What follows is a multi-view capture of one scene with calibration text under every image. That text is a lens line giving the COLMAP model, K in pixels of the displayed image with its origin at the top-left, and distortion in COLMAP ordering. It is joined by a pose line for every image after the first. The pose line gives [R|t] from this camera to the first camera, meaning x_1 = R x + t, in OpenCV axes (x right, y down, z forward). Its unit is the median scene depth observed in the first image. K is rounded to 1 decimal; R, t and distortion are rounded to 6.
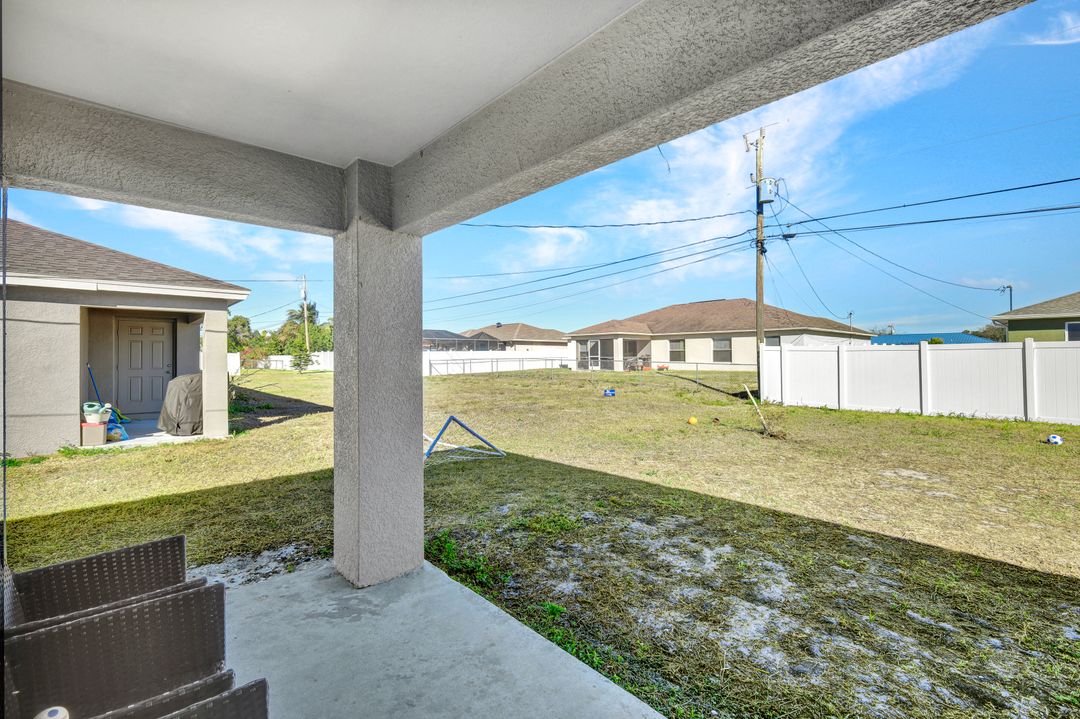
lens RADIAL K [[485.8, 0, 545.6], [0, 485.8, 358.3], [0, 0, 1]] dist [0.021996, -0.000658]
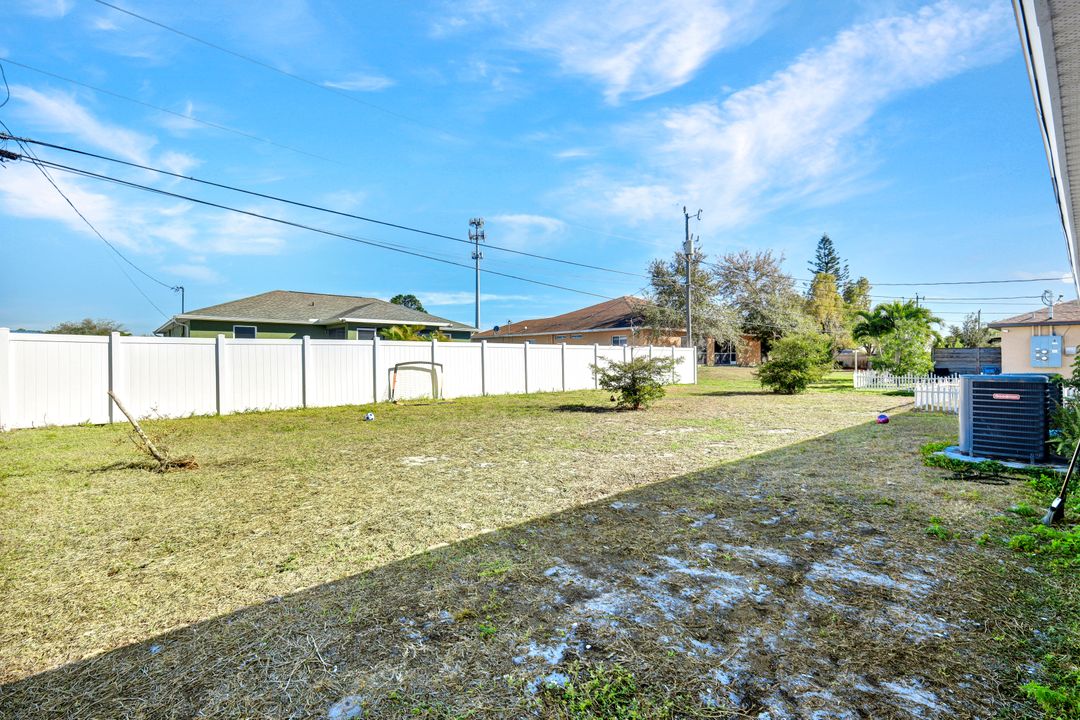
lens RADIAL K [[485.8, 0, 546.1], [0, 485.8, 358.3], [0, 0, 1]] dist [0.021996, -0.000658]
pose [[-0.014728, 0.005587, 0.999876, -0.461152], [0.000002, 0.999984, -0.005588, 0.043257], [-0.999892, -0.000080, -0.014728, 1.188070]]
